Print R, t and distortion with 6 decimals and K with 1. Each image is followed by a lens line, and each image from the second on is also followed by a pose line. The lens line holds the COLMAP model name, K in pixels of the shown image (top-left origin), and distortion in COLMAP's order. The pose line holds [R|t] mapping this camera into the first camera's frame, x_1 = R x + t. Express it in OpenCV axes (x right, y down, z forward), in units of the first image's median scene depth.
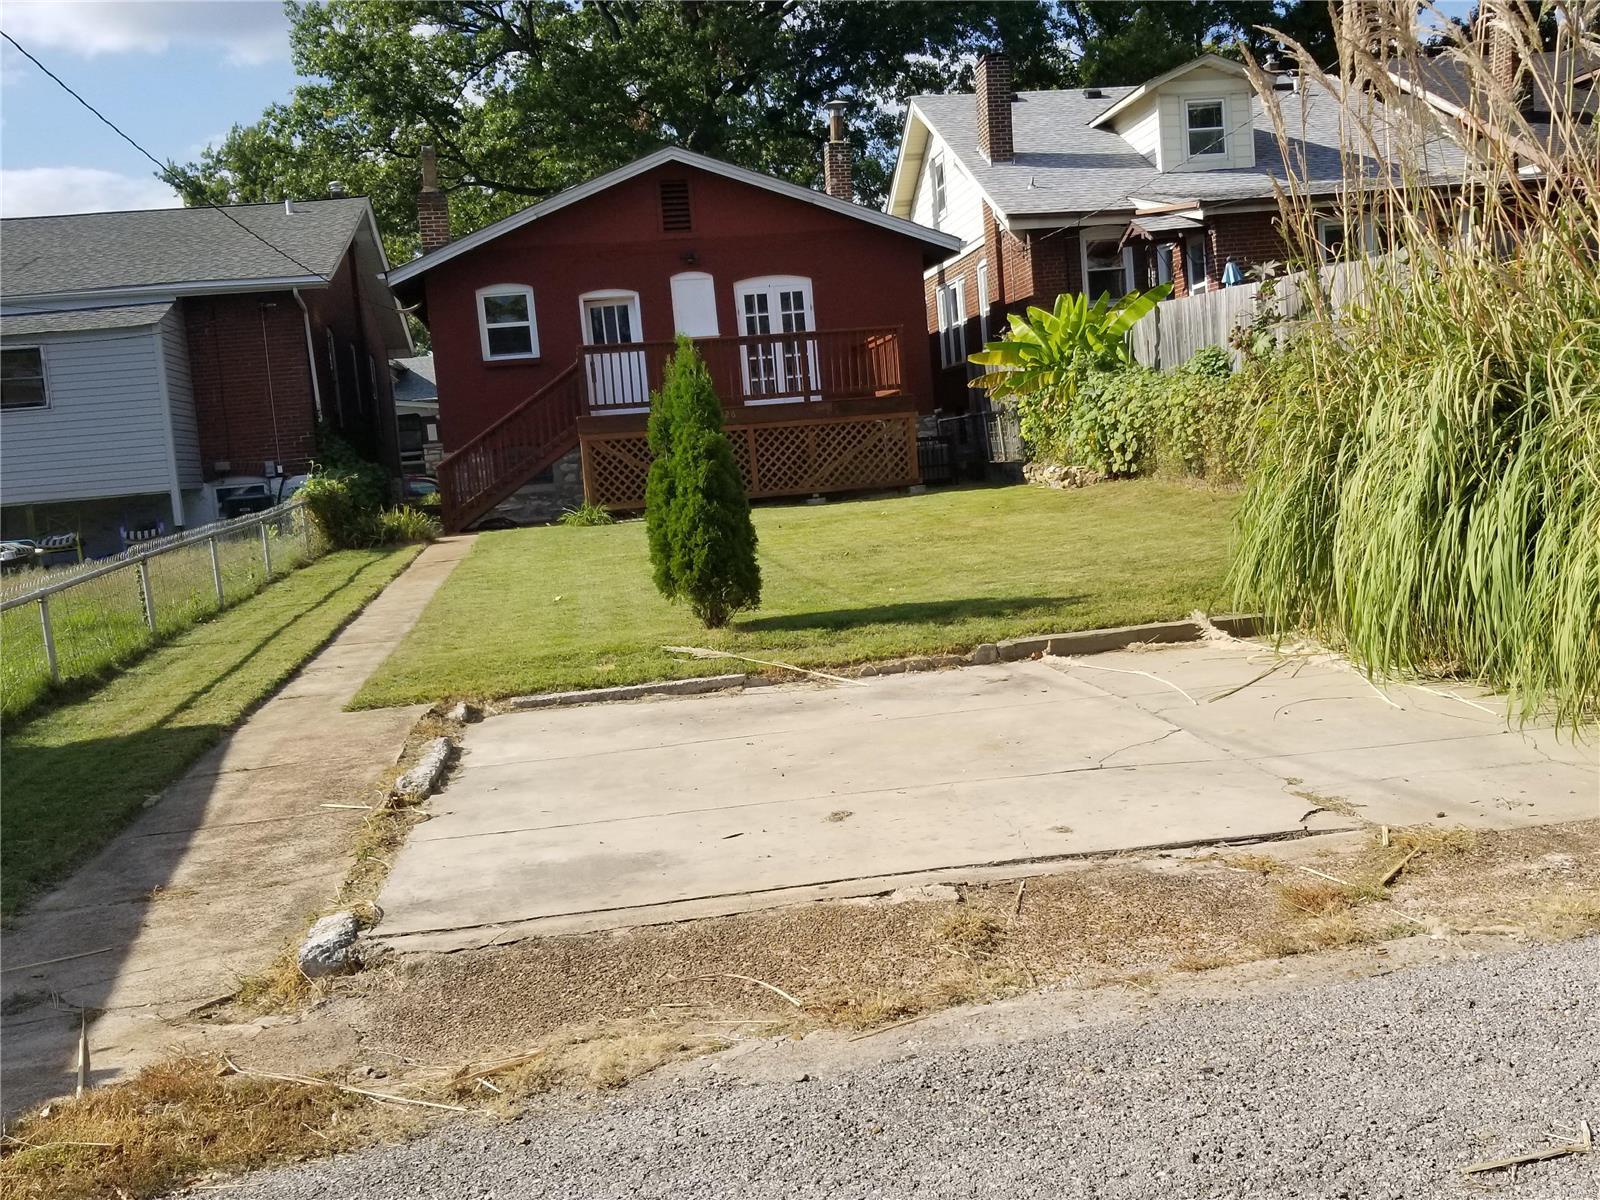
lens RADIAL K [[1650.7, 0, 800.2], [0, 1650.7, 572.4], [0, 0, 1]] dist [0.110273, -0.373786]
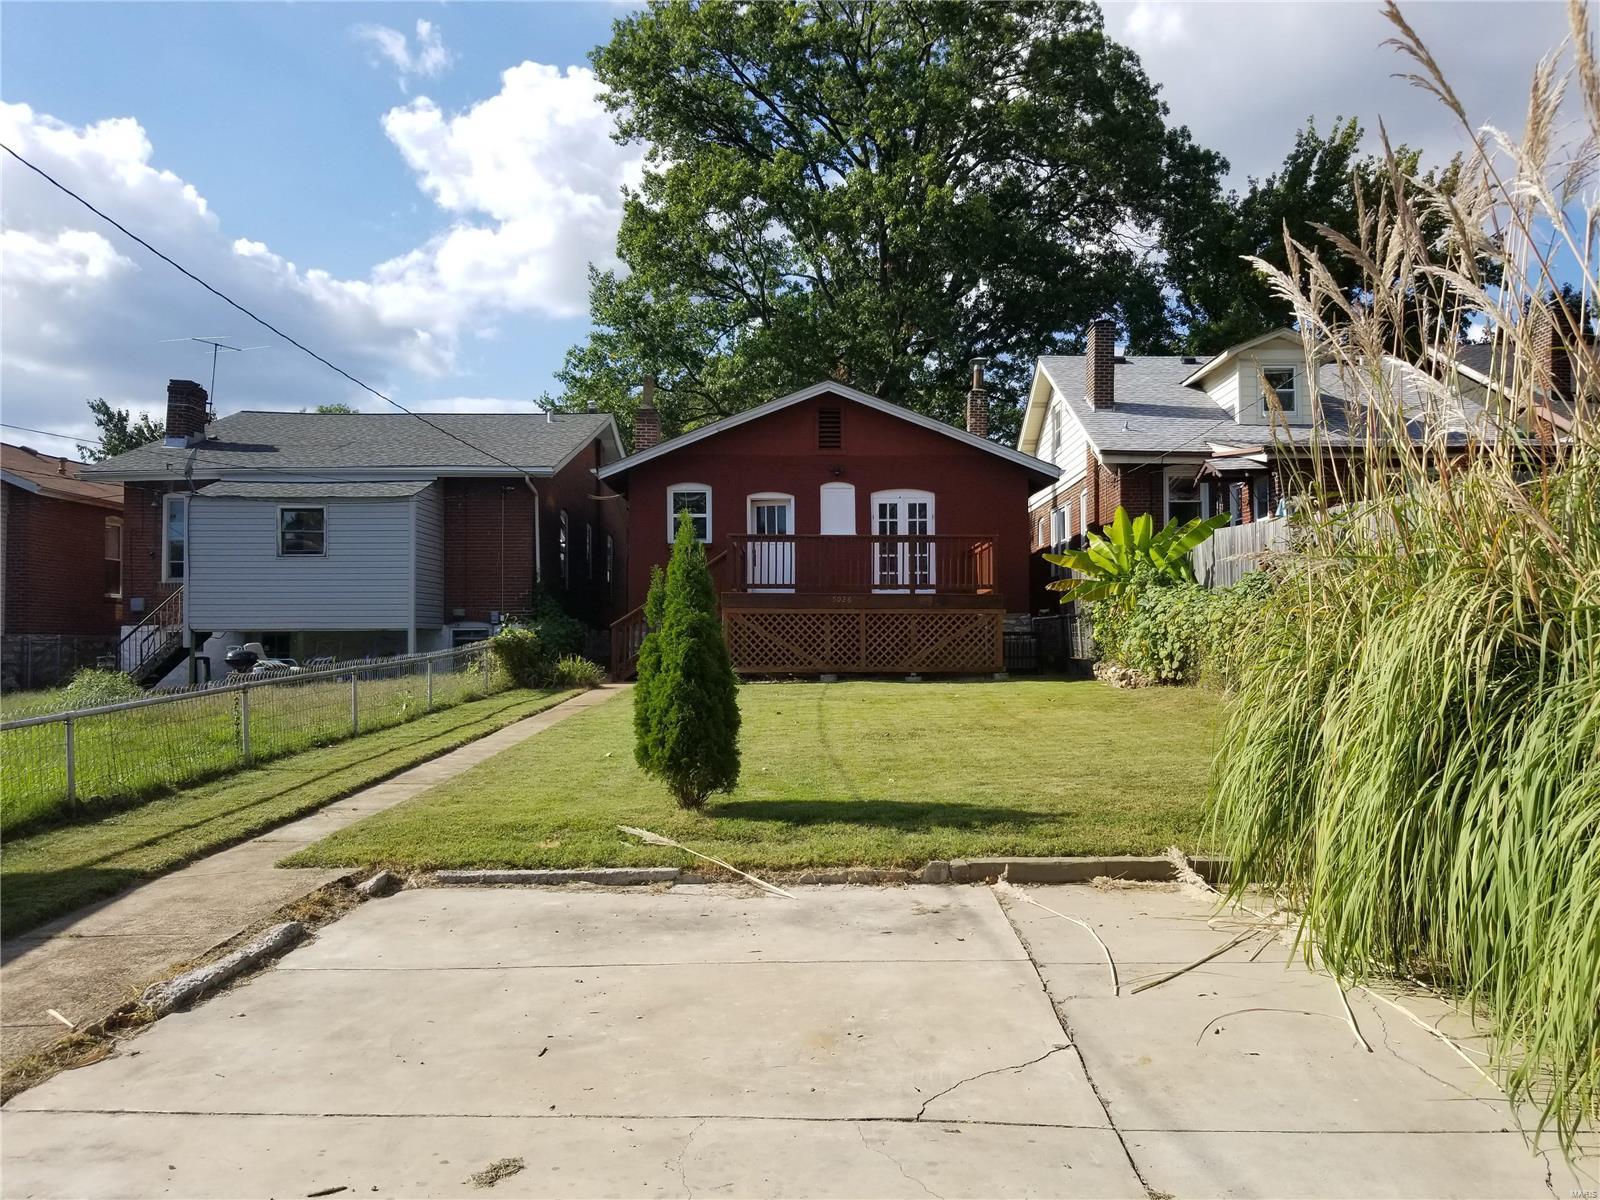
lens RADIAL K [[1256.8, 0, 833.3], [0, 1256.8, 576.7], [0, 0, 1]] dist [0.070368, -0.114902]
pose [[0.990681, 0.072845, -0.115089, 0.050703], [-0.085566, 0.990268, -0.109763, -0.012954], [0.105973, 0.118588, 0.987272, 0.114686]]
